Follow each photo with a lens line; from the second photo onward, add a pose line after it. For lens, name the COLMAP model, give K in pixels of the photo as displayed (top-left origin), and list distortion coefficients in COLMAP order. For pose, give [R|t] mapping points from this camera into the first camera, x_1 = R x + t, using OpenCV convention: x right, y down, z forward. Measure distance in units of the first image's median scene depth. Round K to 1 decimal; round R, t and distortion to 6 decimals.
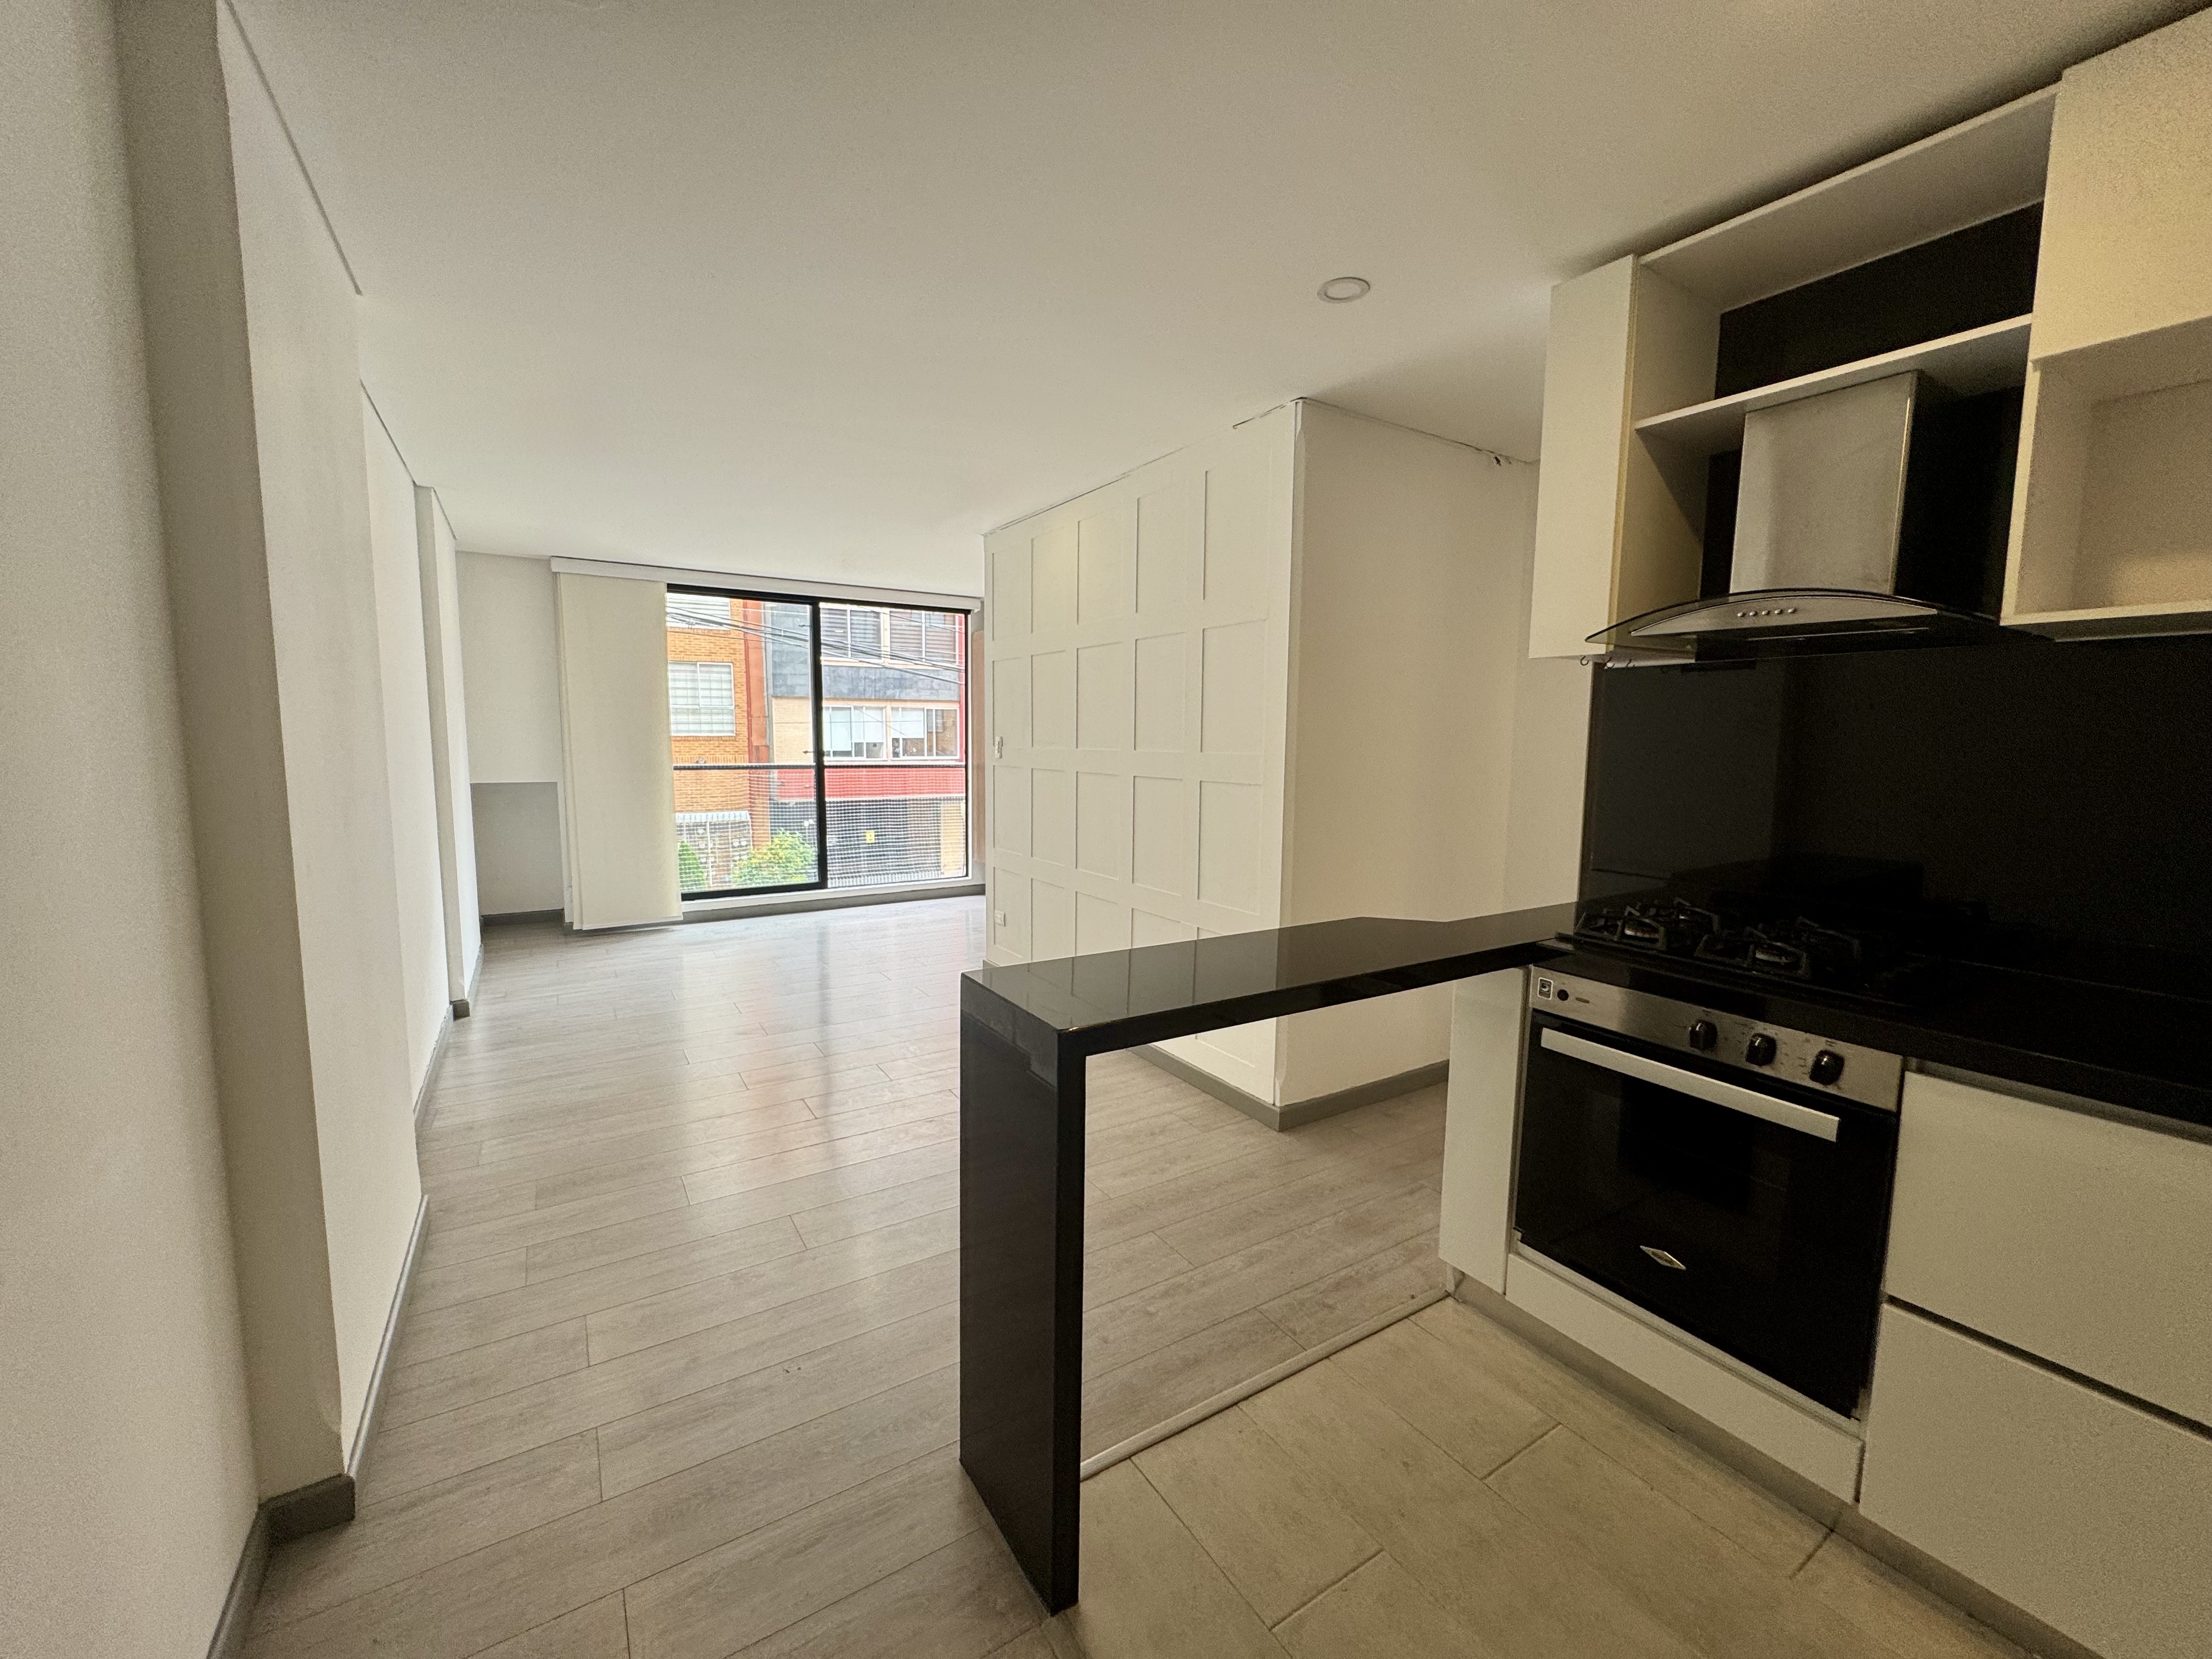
lens RADIAL K [[884.9, 0, 1104.0], [0, 884.9, 826.5], [0, 0, 1]] dist [-0.002530, 0.000097]
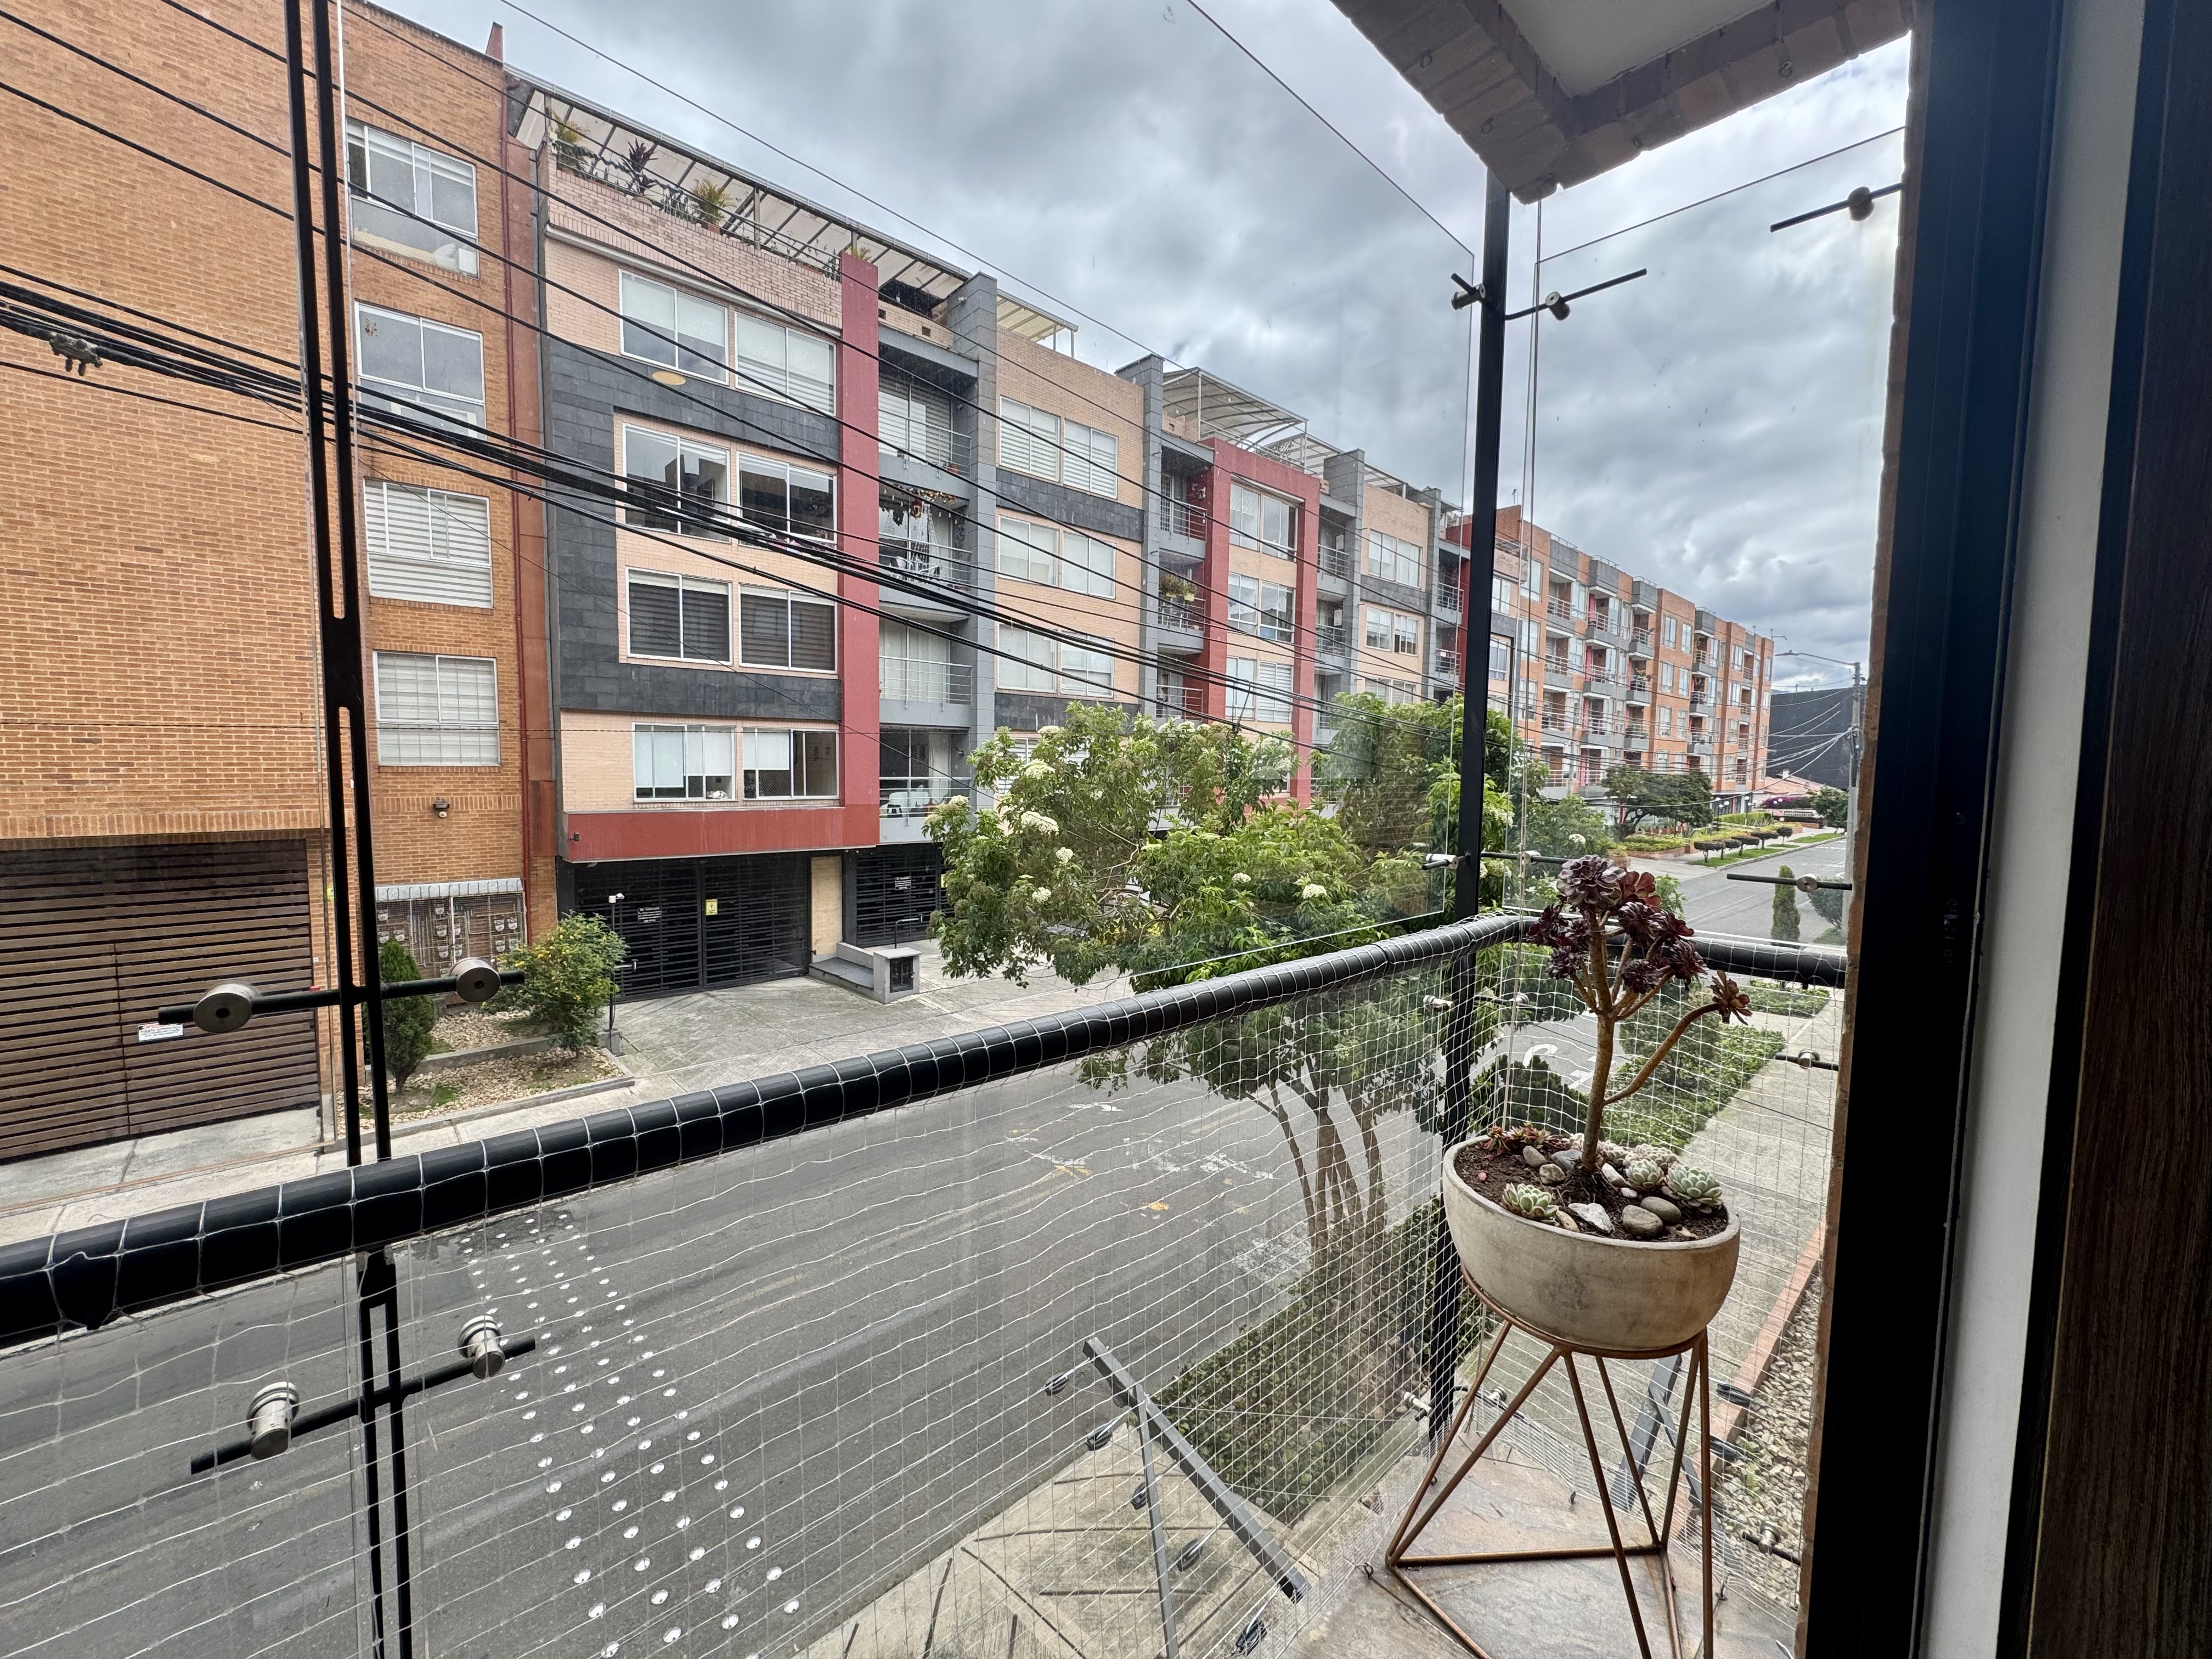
lens RADIAL K [[880.4, 0, 1106.0], [0, 880.4, 829.5], [0, 0, 1]] dist [-0.000625, -0.000354]
pose [[0.984789, -0.007117, 0.173607, -0.281550], [0.012620, 0.999452, -0.030614, -0.099348], [-0.173294, 0.032340, 0.984339, 0.928186]]
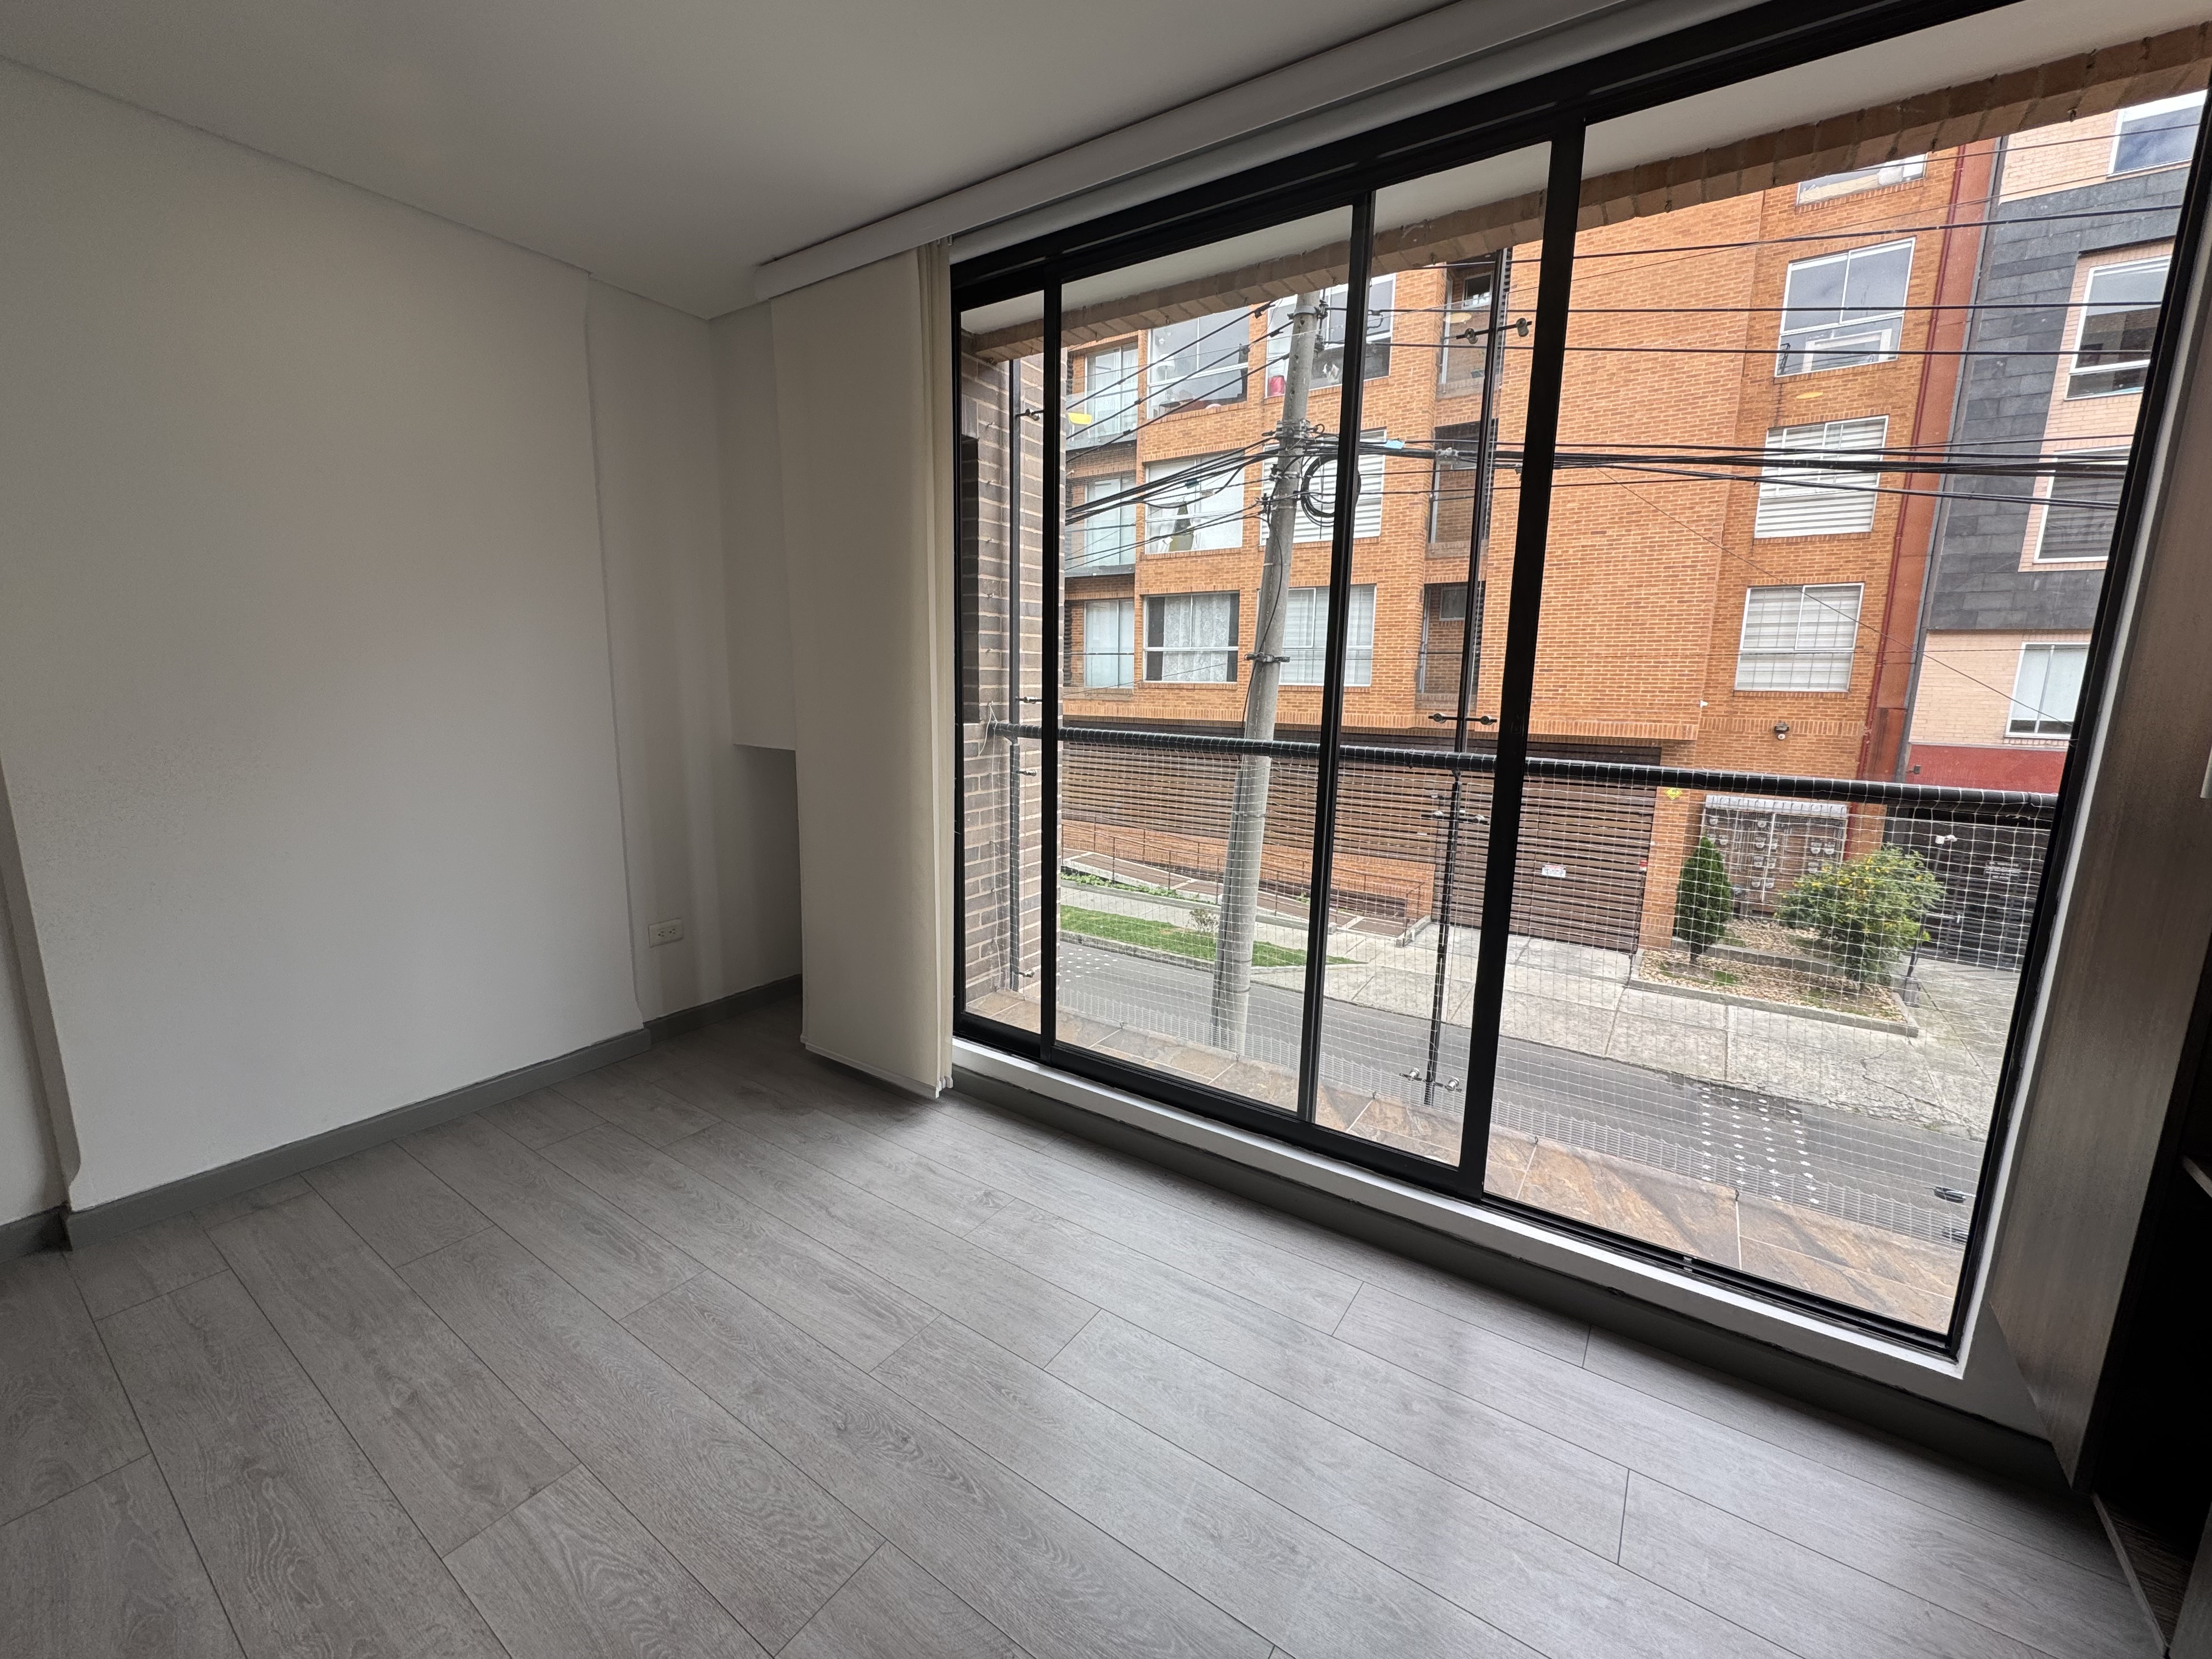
lens RADIAL K [[884.9, 0, 1104.0], [0, 884.9, 826.5], [0, 0, 1]] dist [-0.002530, 0.000097]
pose [[0.399496, 0.154875, -0.903558, -0.067678], [-0.110549, 0.986572, 0.120226, -0.070059], [0.910045, 0.051858, 0.411253, 0.749516]]
